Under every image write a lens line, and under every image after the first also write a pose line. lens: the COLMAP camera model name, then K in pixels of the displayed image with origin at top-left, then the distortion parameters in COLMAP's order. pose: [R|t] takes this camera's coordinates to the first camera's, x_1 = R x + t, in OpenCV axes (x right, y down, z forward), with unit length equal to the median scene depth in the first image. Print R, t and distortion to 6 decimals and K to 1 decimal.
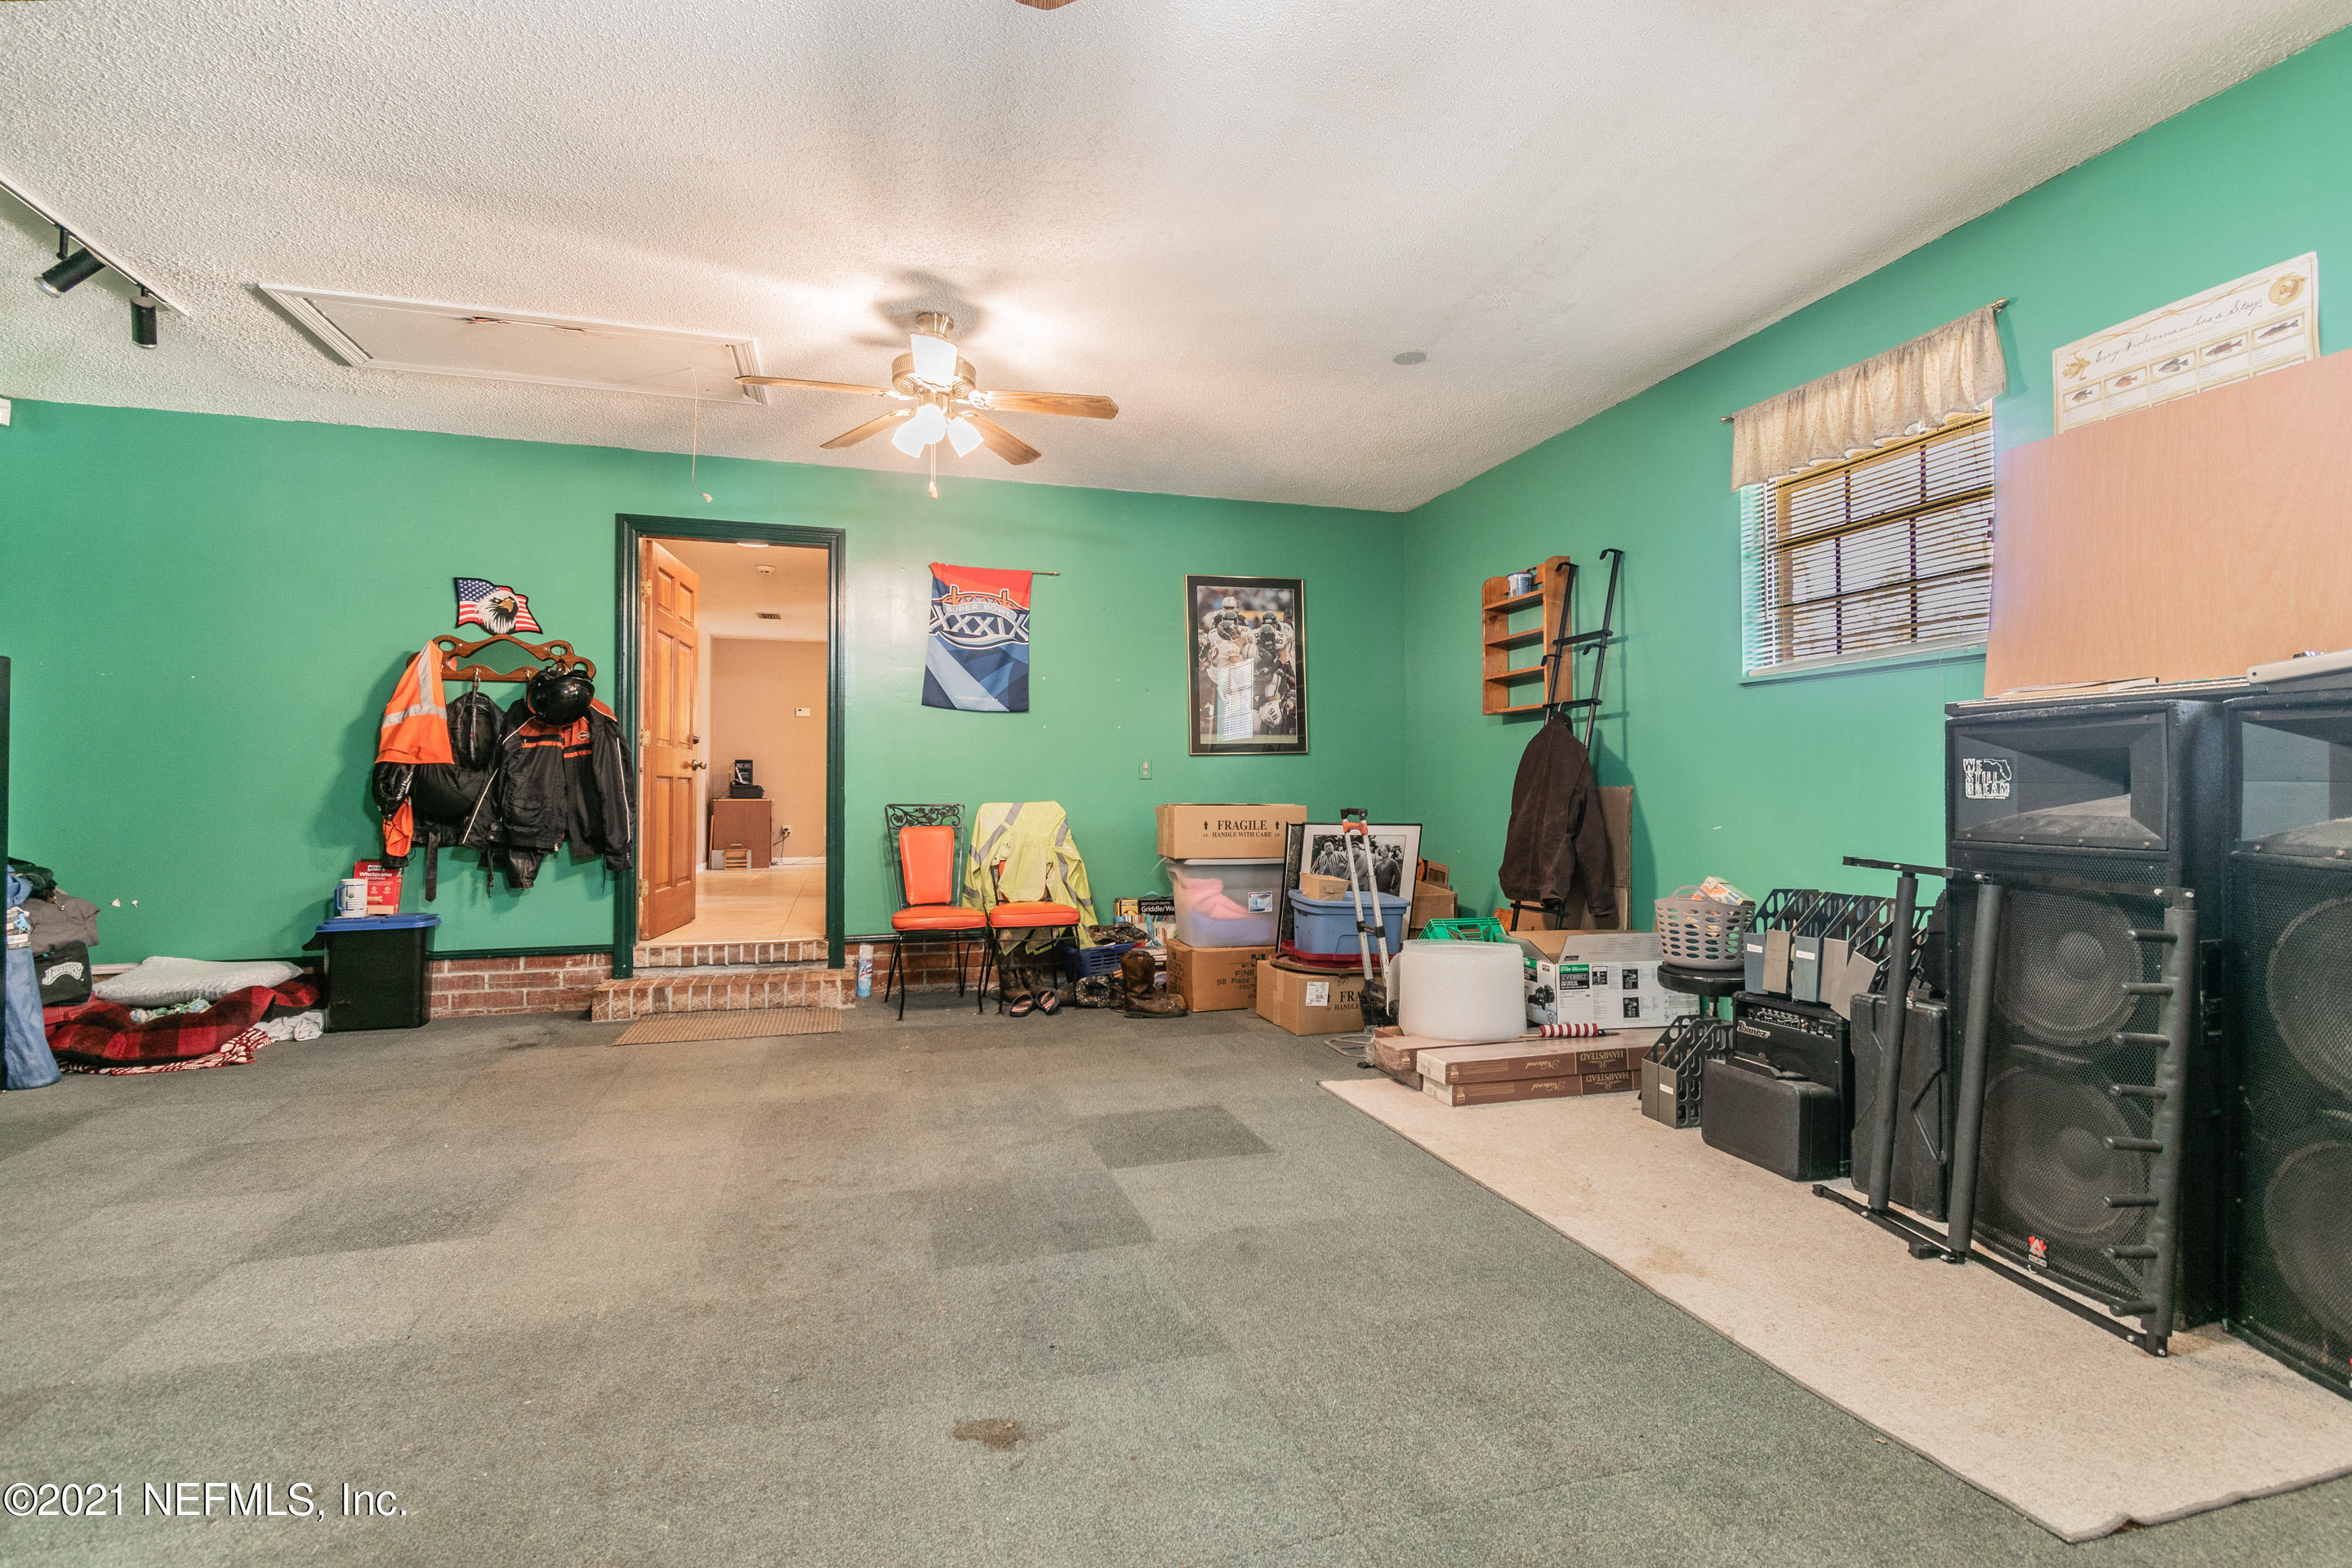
lens RADIAL K [[1054.7, 0, 1168.7], [0, 1054.7, 786.6], [0, 0, 1]] dist [-0.000964, -0.001070]
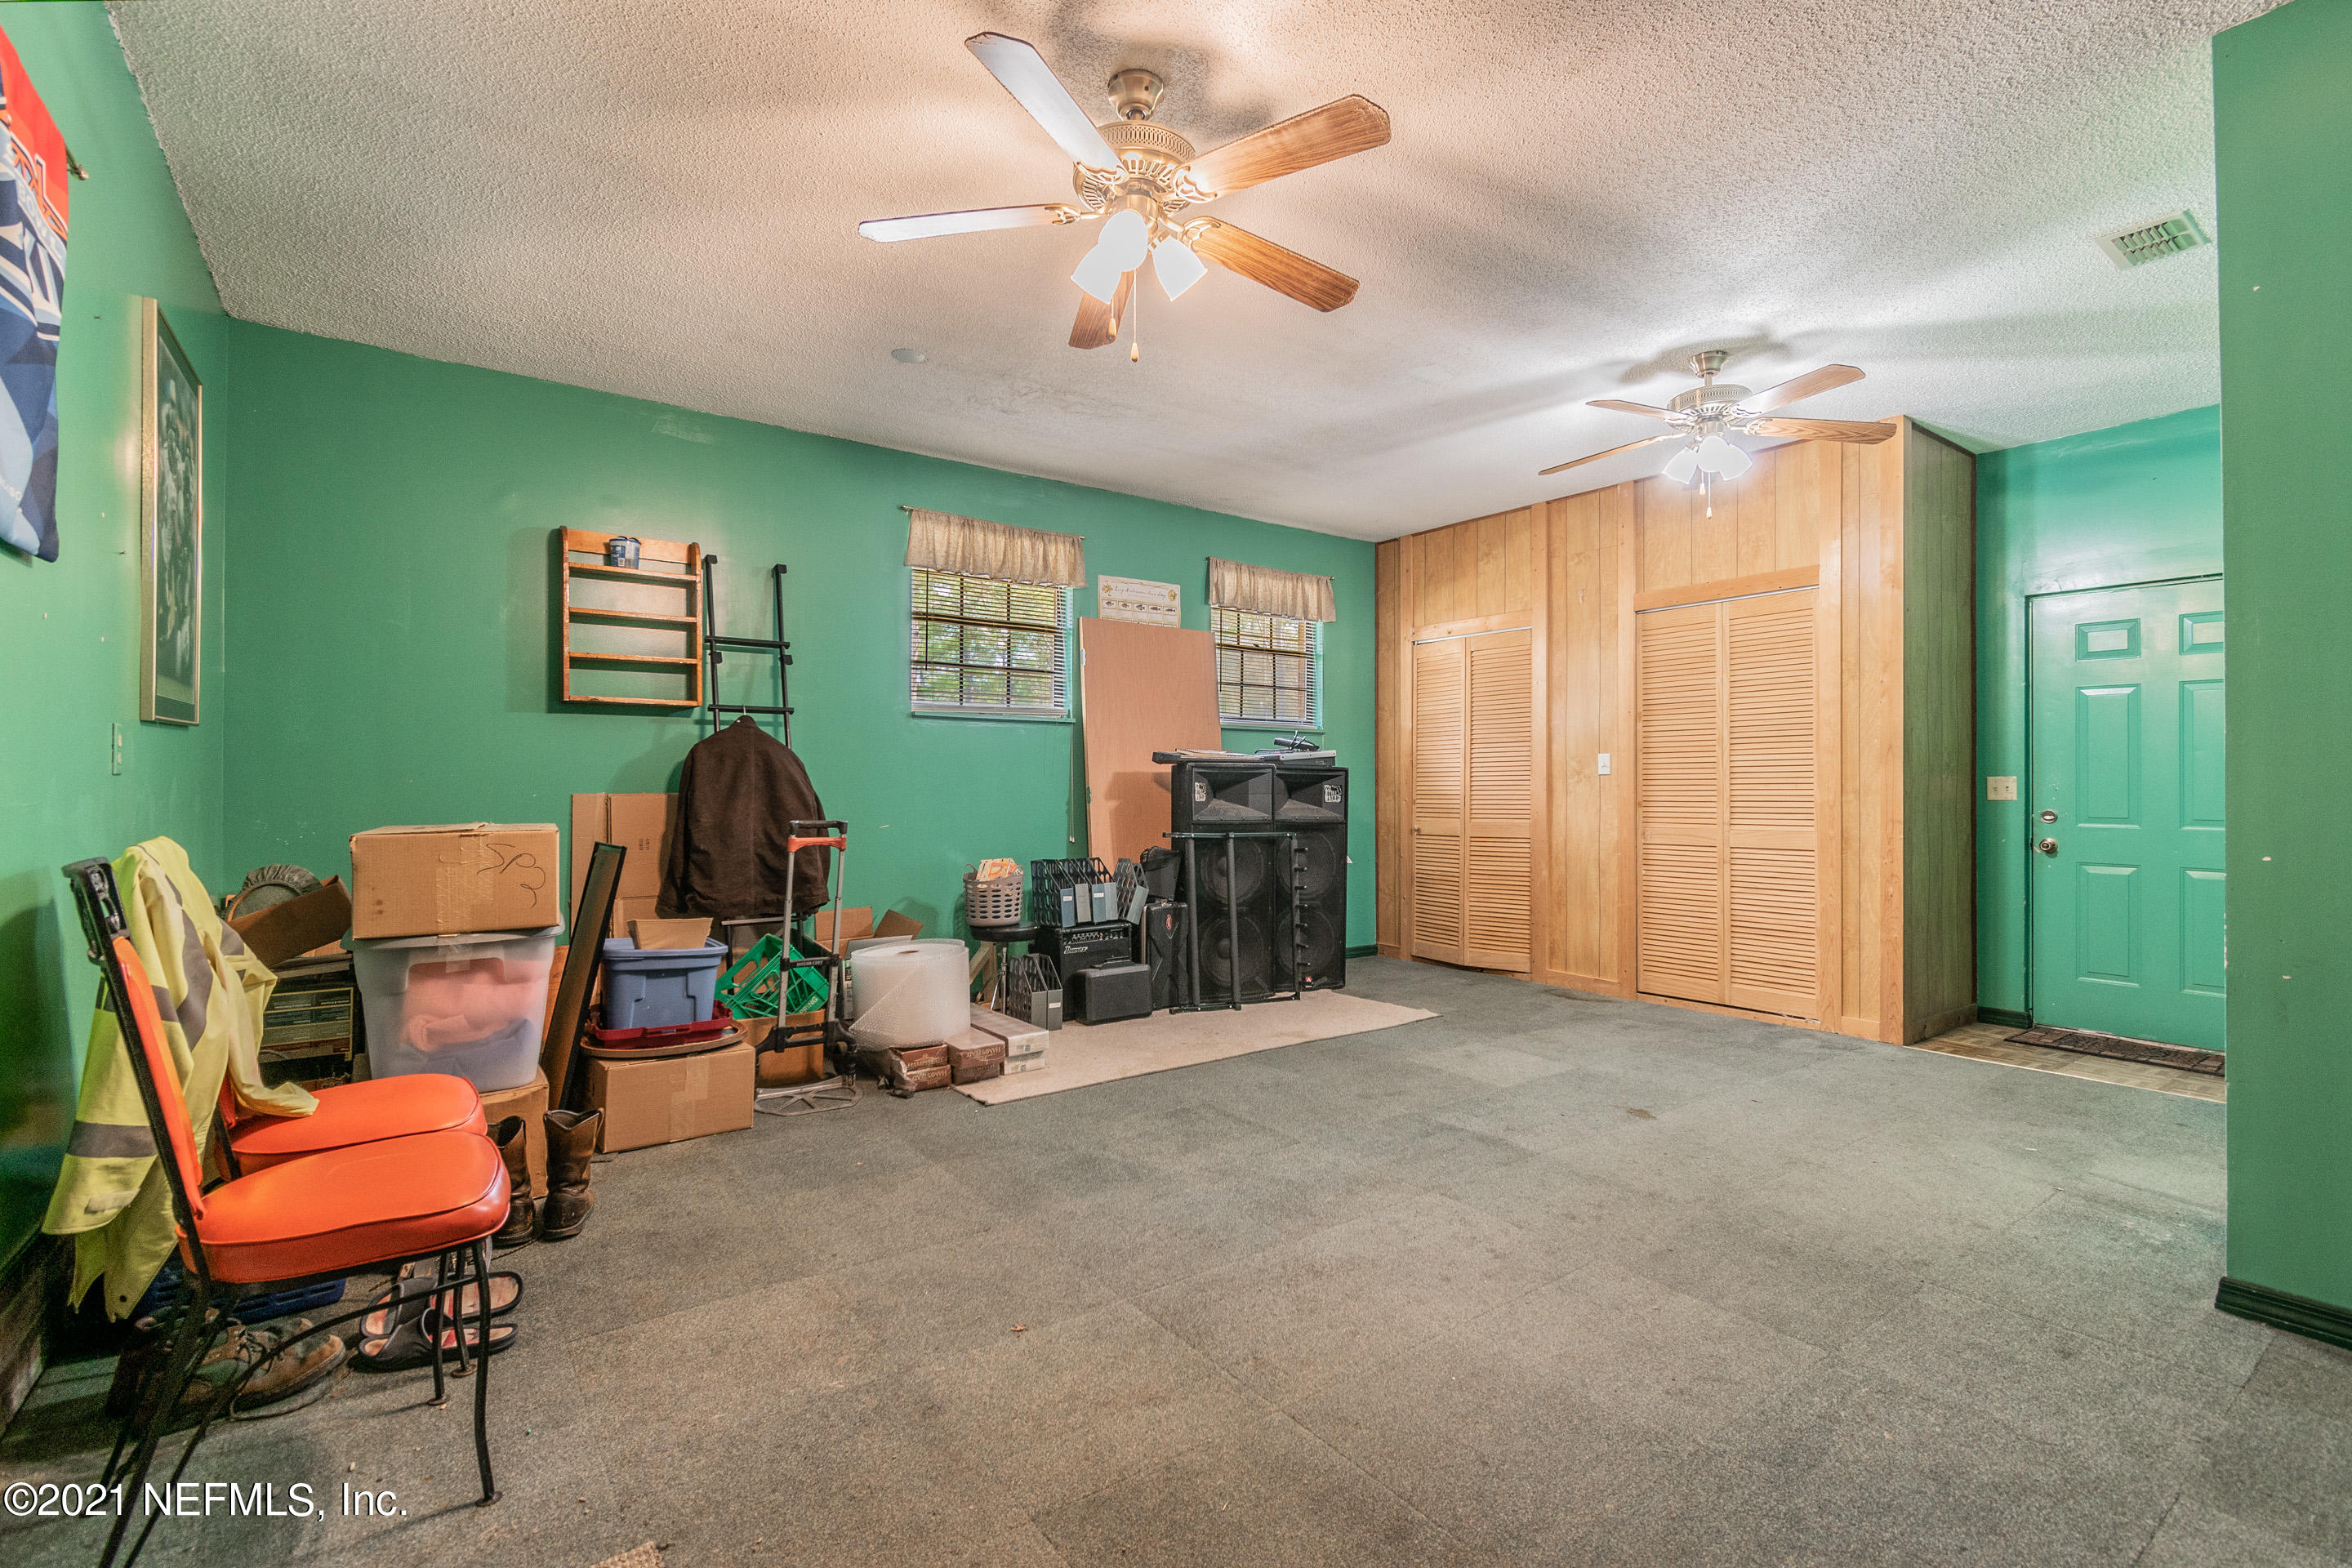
lens RADIAL K [[1054.7, 0, 1173.7], [0, 1054.7, 785.6], [0, 0, 1]] dist [-0.000964, -0.001070]
pose [[-0.331463, 0.000211, 0.943468, -1.016598], [-0.009241, 0.999951, -0.003470, -0.010489], [-0.943423, -0.009868, -0.331445, 1.429123]]
